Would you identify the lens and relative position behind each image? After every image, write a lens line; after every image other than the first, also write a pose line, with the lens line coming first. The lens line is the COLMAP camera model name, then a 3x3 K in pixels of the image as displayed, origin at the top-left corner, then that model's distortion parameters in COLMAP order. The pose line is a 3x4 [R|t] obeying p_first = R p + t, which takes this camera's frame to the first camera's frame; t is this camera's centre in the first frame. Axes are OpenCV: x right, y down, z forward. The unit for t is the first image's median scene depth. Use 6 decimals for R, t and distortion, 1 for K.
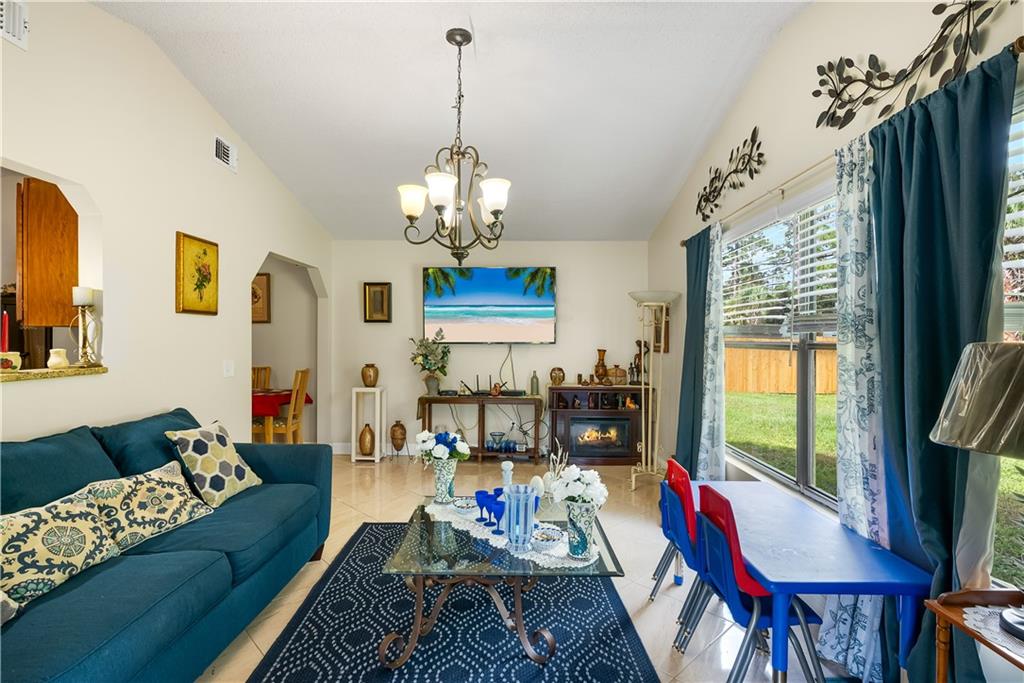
lens RADIAL K [[468.7, 0, 515.8], [0, 468.7, 338.8], [0, 0, 1]] dist [-0.000183, -0.000163]
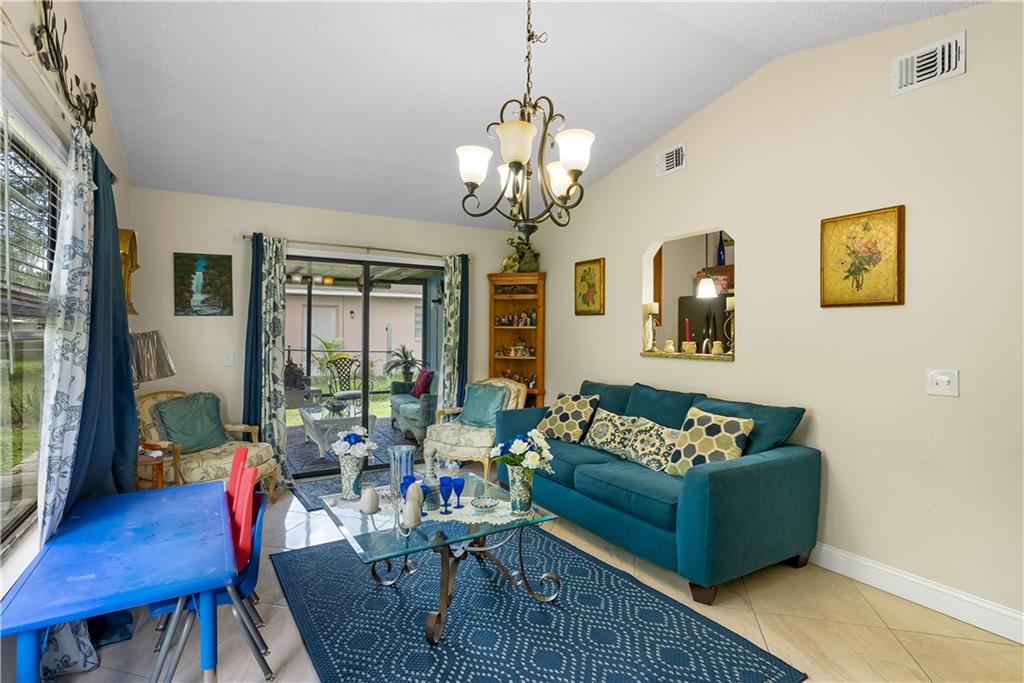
lens RADIAL K [[468.7, 0, 514.2], [0, 468.7, 333.9], [0, 0, 1]] dist [-0.000183, -0.000163]
pose [[-0.832487, -0.007408, -0.553995, 0.402733], [-0.008068, 0.999967, -0.001247, 0.003621], [0.553986, 0.003431, -0.832519, 1.941991]]
